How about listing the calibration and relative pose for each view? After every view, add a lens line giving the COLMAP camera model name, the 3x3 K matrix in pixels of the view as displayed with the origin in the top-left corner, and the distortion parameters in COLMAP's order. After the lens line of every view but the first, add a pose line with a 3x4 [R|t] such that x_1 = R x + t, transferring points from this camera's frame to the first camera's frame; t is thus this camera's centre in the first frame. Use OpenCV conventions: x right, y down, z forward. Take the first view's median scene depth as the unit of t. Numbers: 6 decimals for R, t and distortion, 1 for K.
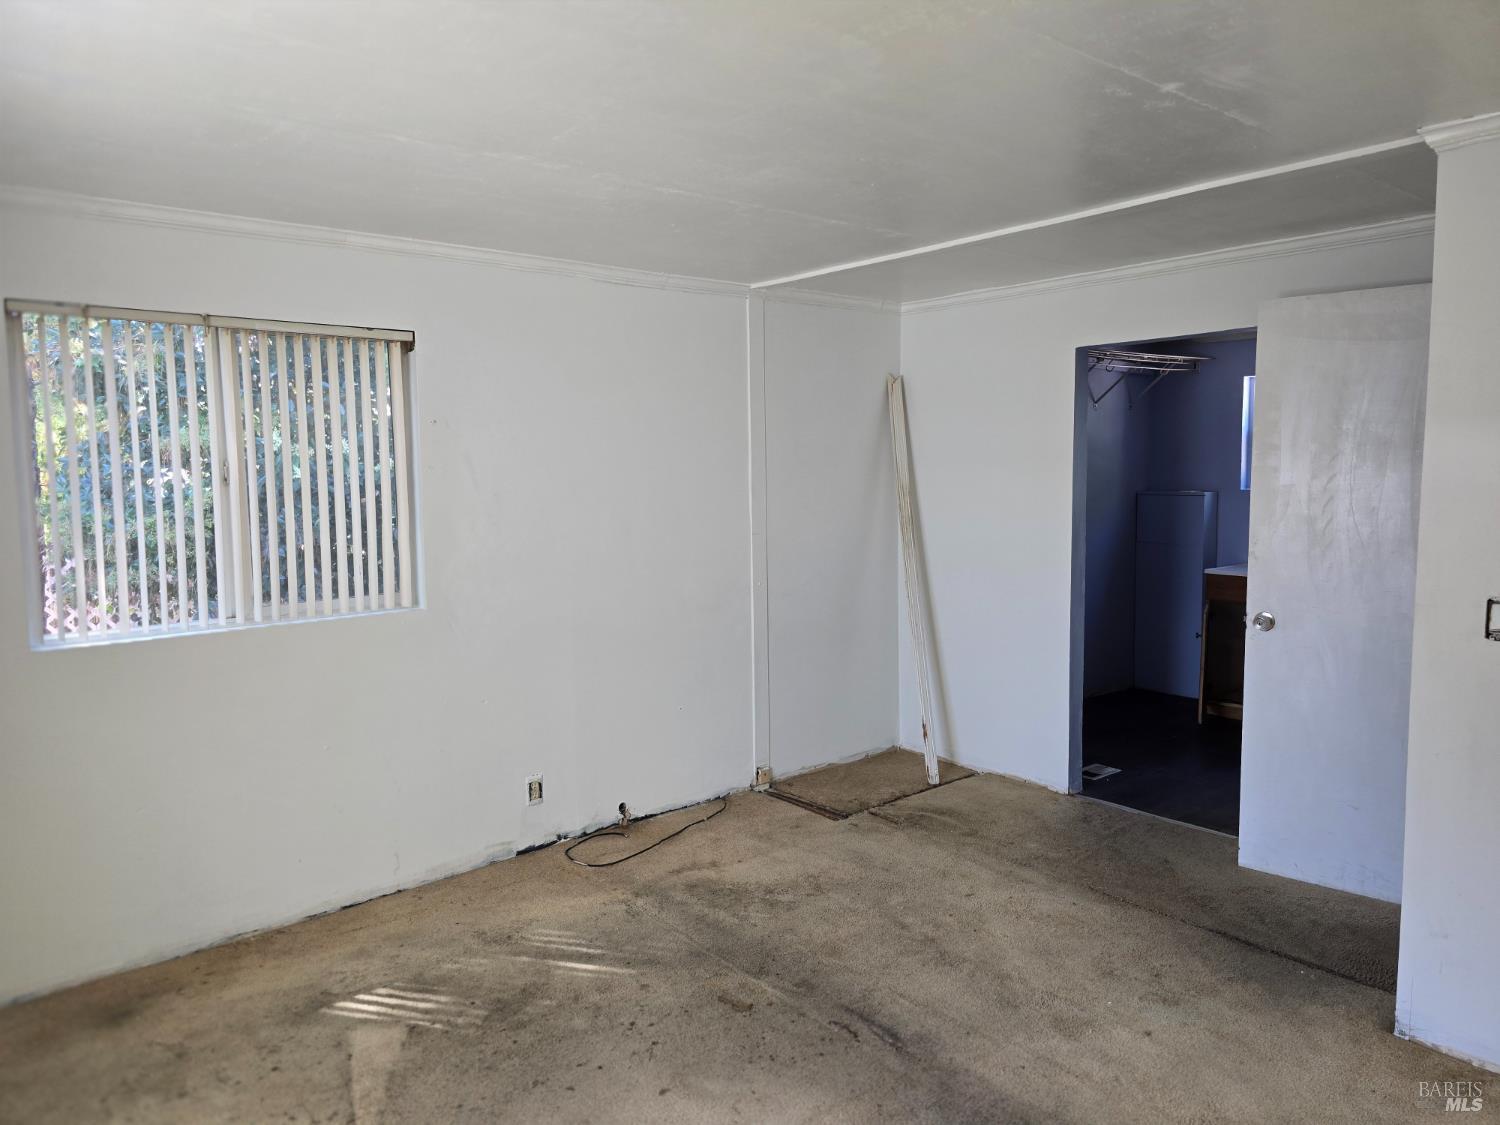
lens RADIAL K [[1005.4, 0, 734.7], [0, 1005.4, 564.5], [0, 0, 1]] dist [0.067767, -0.058549]
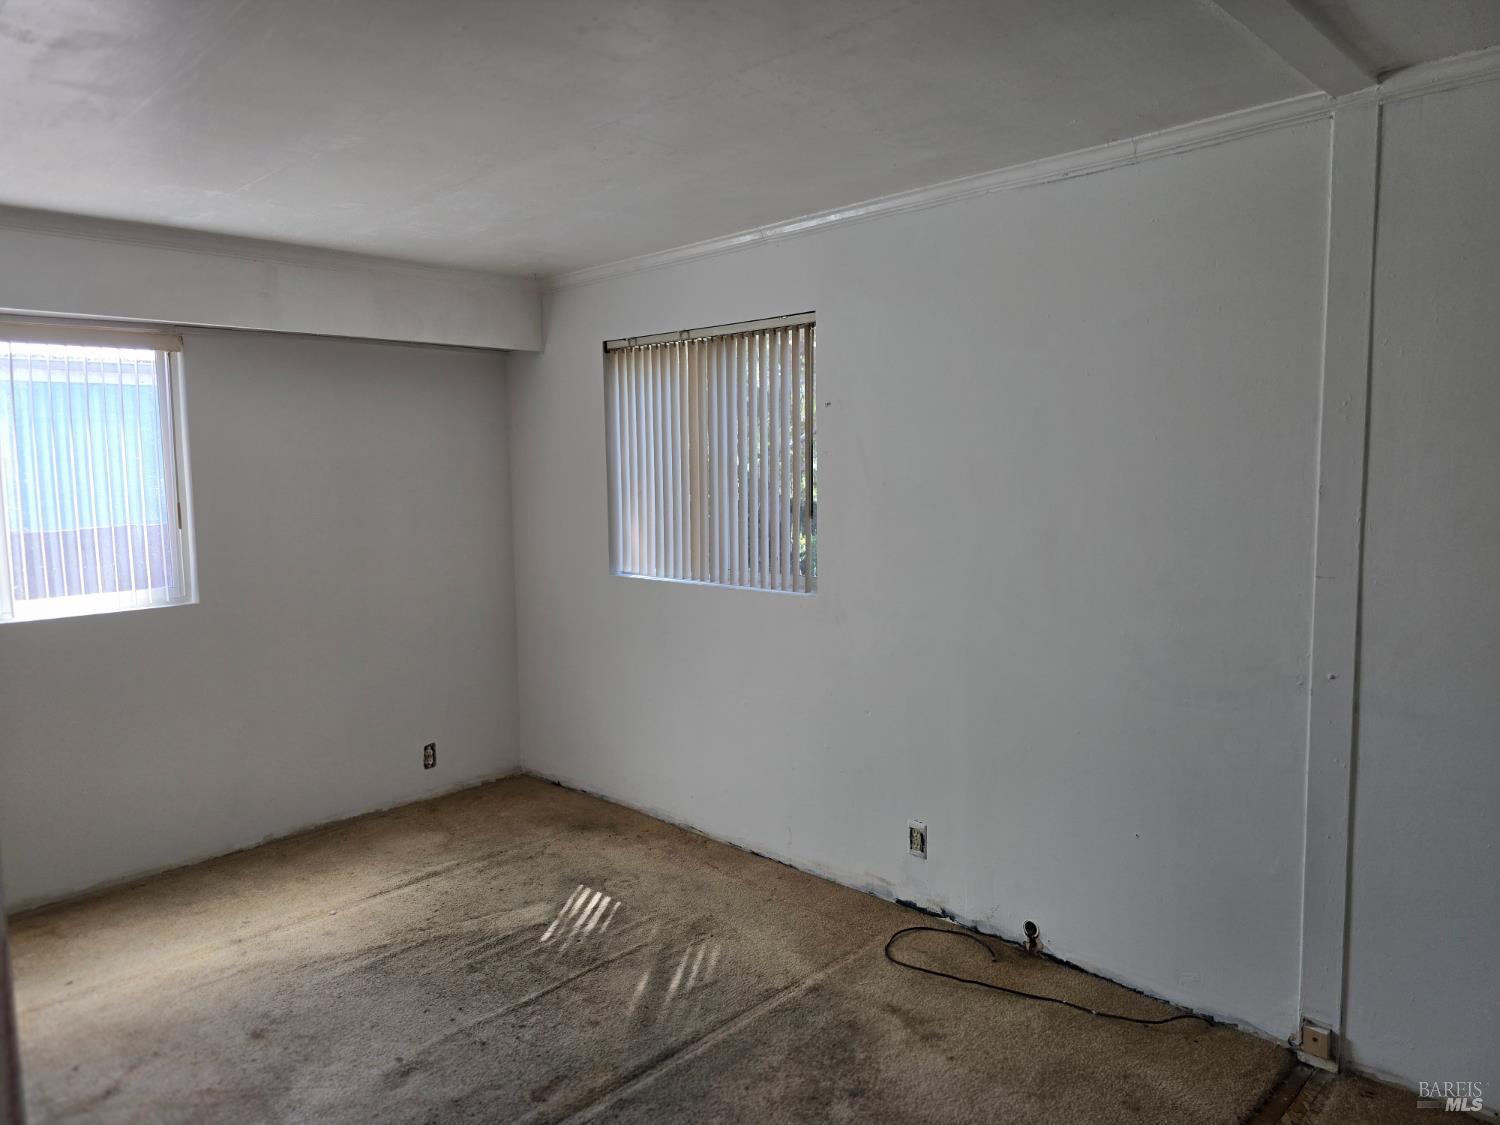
lens RADIAL K [[1005.4, 0, 734.7], [0, 1005.4, 564.5], [0, 0, 1]] dist [0.067767, -0.058549]
pose [[0.106086, 0.115827, -0.987588, 0.657786], [-0.088235, 0.990371, 0.106675, -0.086546], [0.990434, 0.075824, 0.115284, 0.831301]]
